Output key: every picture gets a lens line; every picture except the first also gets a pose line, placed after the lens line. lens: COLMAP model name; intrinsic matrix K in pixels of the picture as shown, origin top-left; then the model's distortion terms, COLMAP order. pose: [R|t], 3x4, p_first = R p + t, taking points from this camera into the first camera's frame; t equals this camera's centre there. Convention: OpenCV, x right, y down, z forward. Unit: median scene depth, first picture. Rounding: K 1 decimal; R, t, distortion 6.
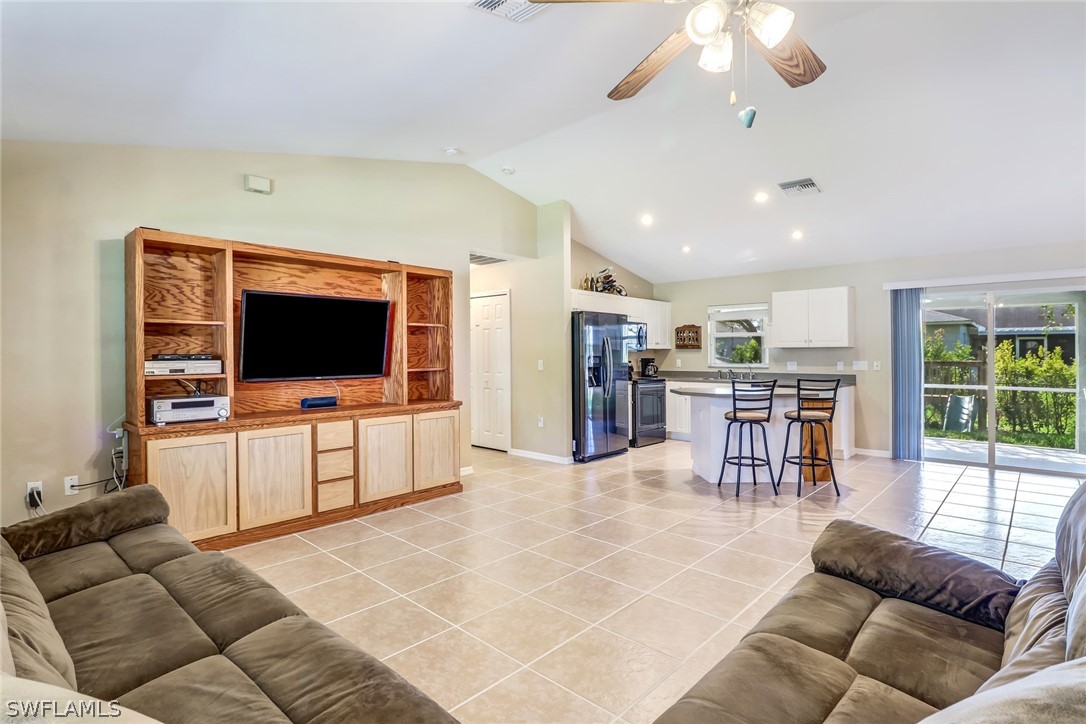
lens RADIAL K [[527.0, 0, 543.8], [0, 527.0, 343.9], [0, 0, 1]] dist [0.000847, -0.004536]
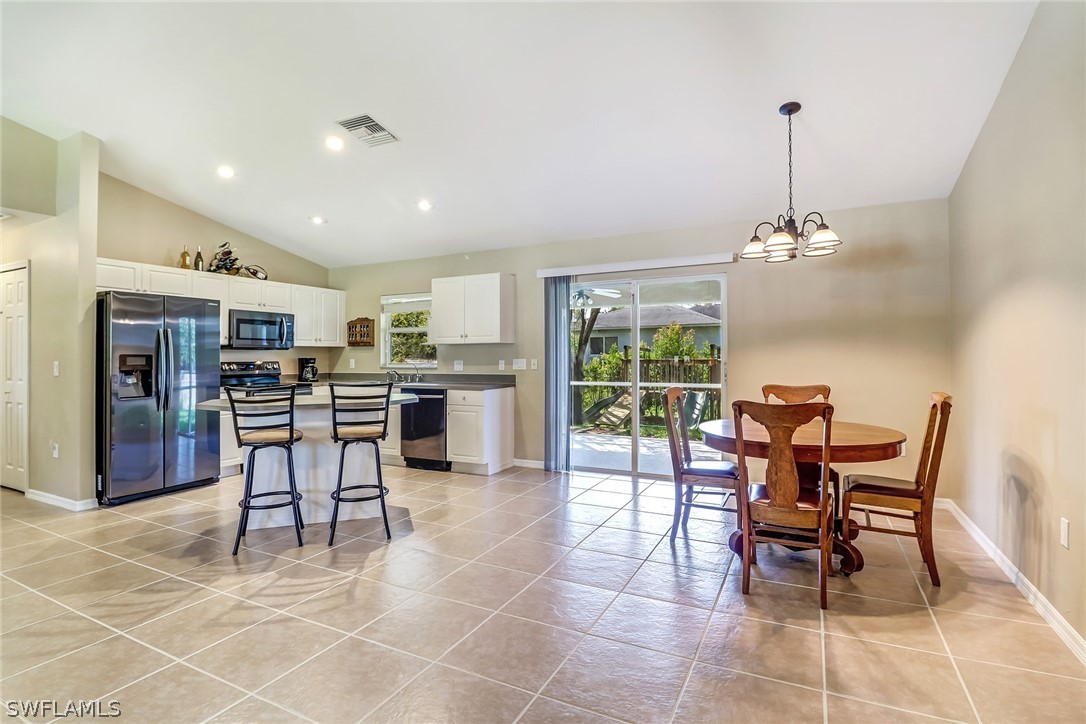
lens RADIAL K [[527.0, 0, 535.3], [0, 527.0, 339.5], [0, 0, 1]] dist [0.000847, -0.004536]
pose [[0.963911, 0.002532, 0.266211, 0.355327], [0.000571, 0.999933, -0.011577, 0.009233], [-0.266223, 0.011311, 0.963845, 0.141094]]
